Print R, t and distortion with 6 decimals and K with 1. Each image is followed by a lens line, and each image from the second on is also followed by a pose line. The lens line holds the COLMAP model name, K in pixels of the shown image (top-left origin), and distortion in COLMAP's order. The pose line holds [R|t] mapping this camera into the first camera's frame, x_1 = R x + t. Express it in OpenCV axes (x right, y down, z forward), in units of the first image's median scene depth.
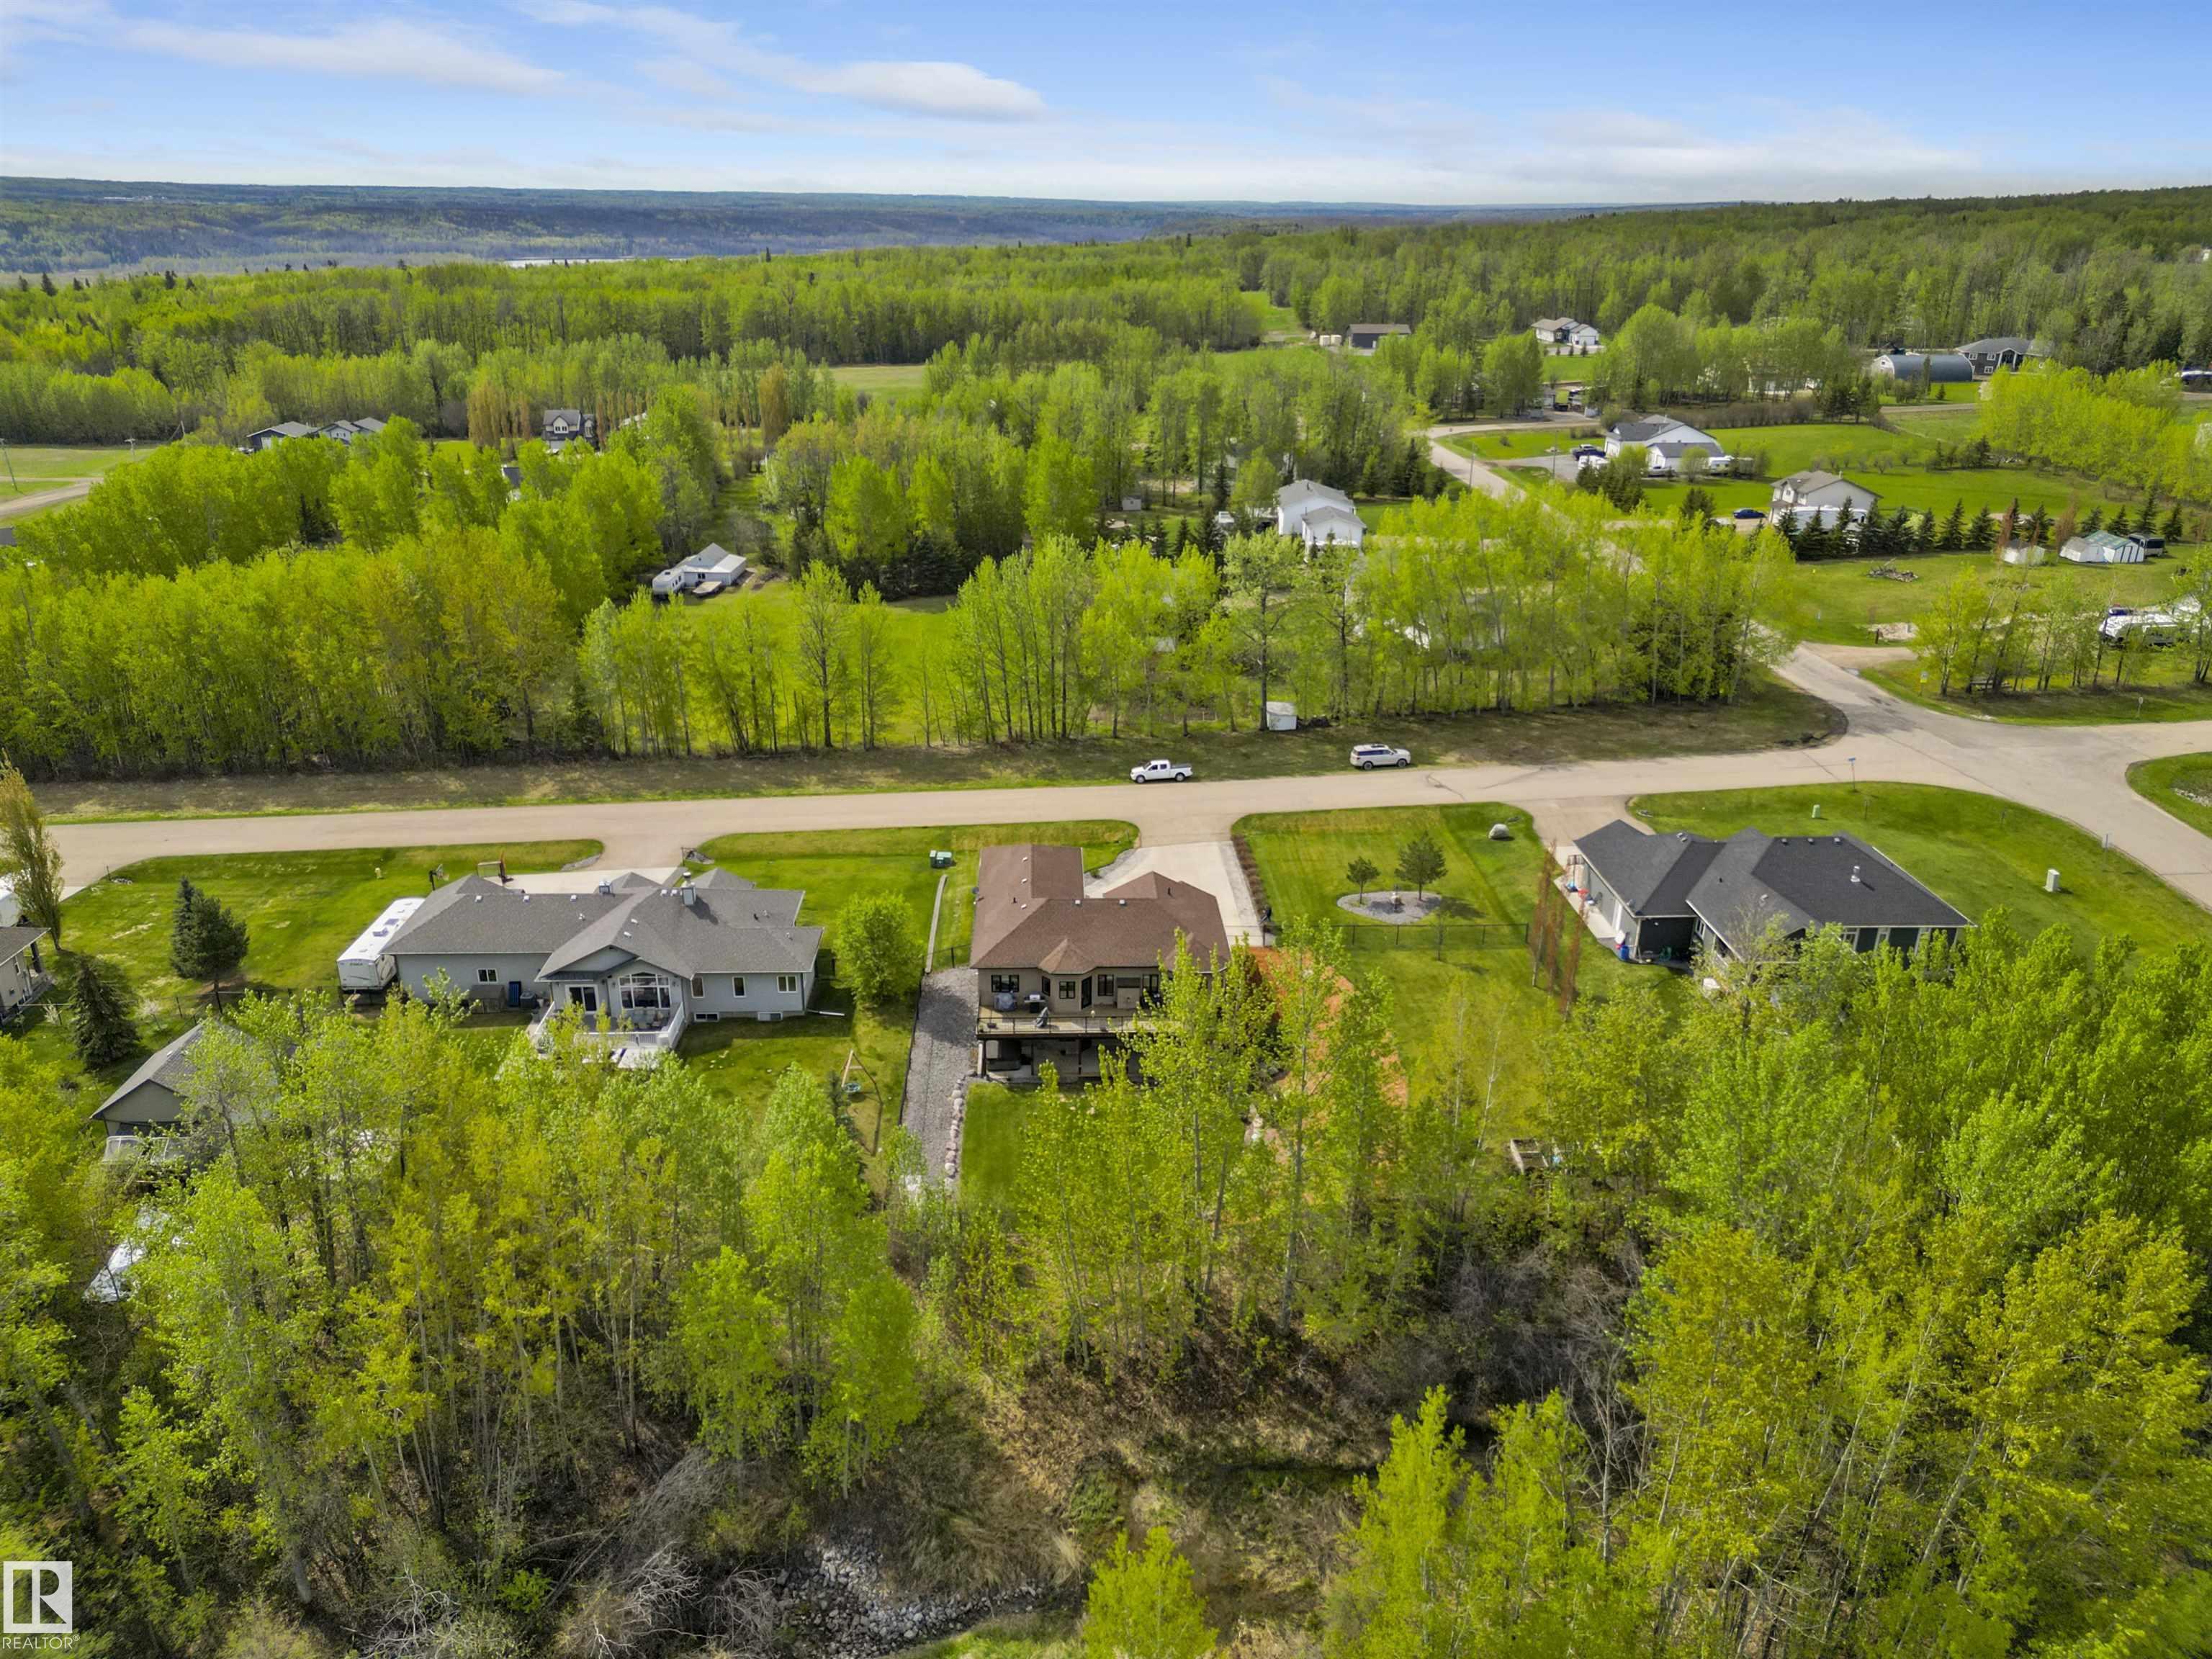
lens RADIAL K [[1542.5, 0, 1106.0], [0, 1542.5, 829.5], [0, 0, 1]] dist [0.083894, -0.070742]
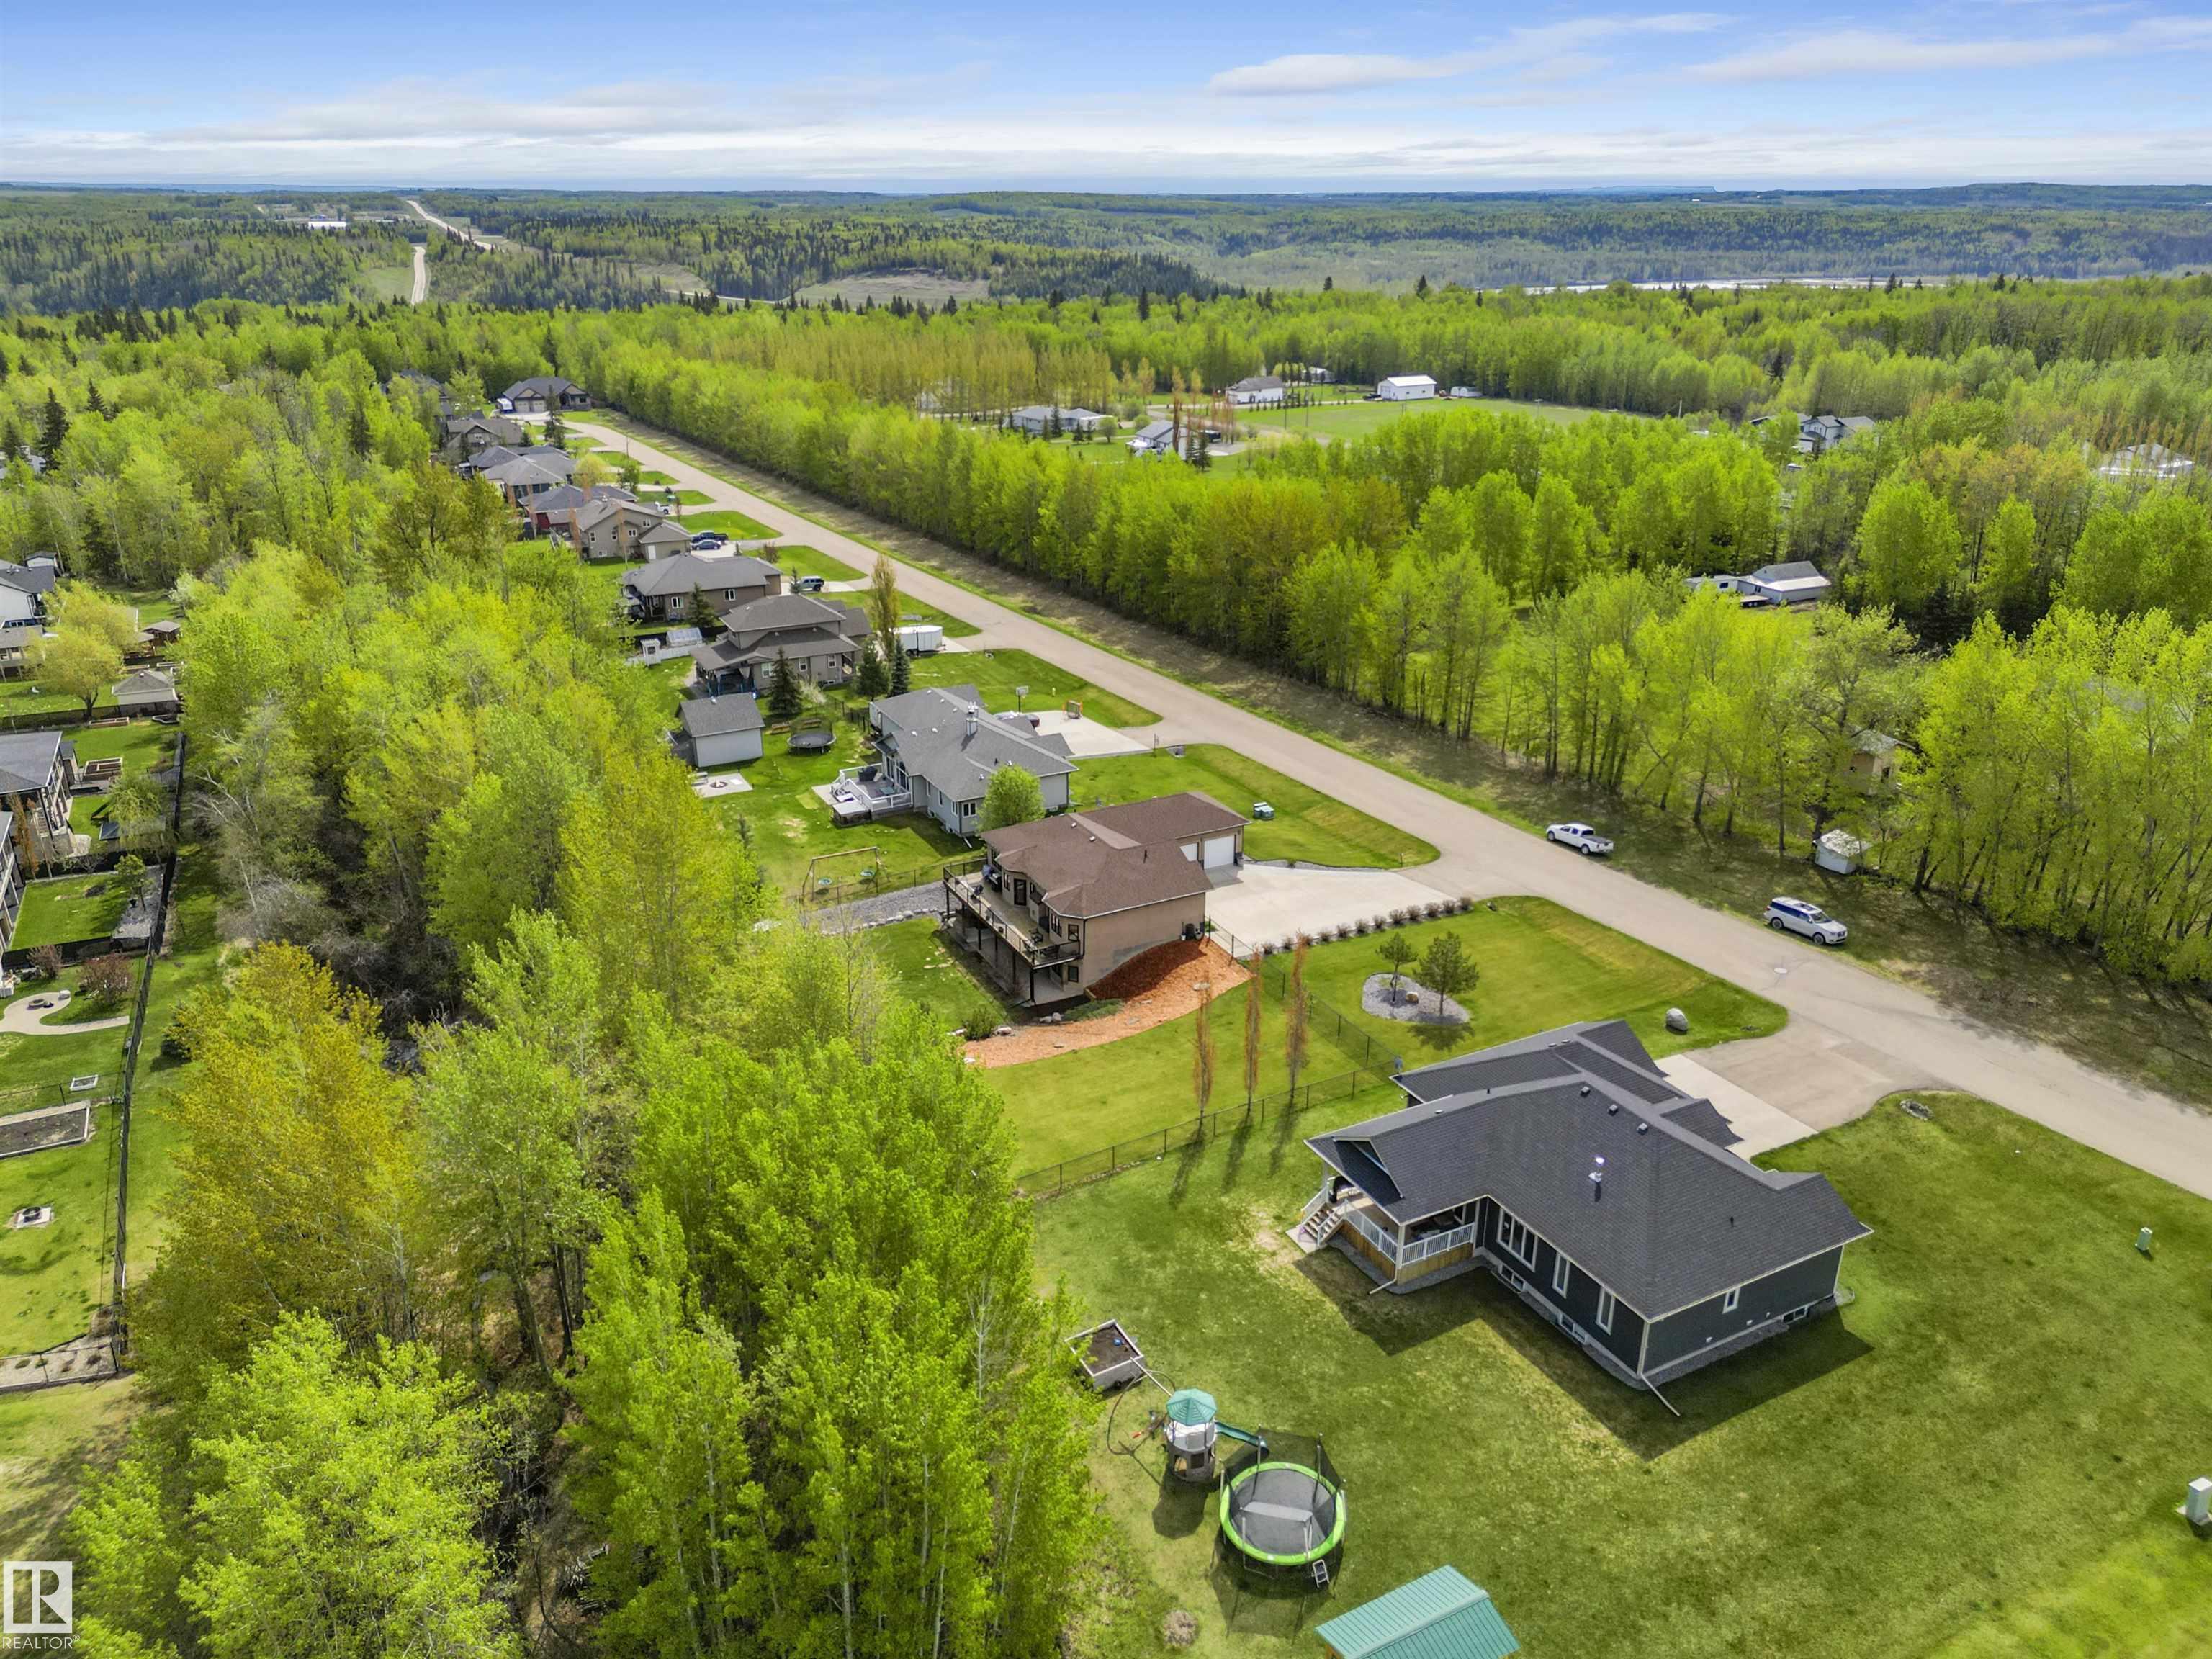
lens RADIAL K [[1542.5, 0, 1106.0], [0, 1542.5, 829.5], [0, 0, 1]] dist [0.083894, -0.070742]
pose [[0.424368, 0.327138, -0.844330, 0.669077], [-0.333553, 0.923363, 0.190113, -0.120898], [0.841816, 0.200951, 0.500963, 0.337060]]
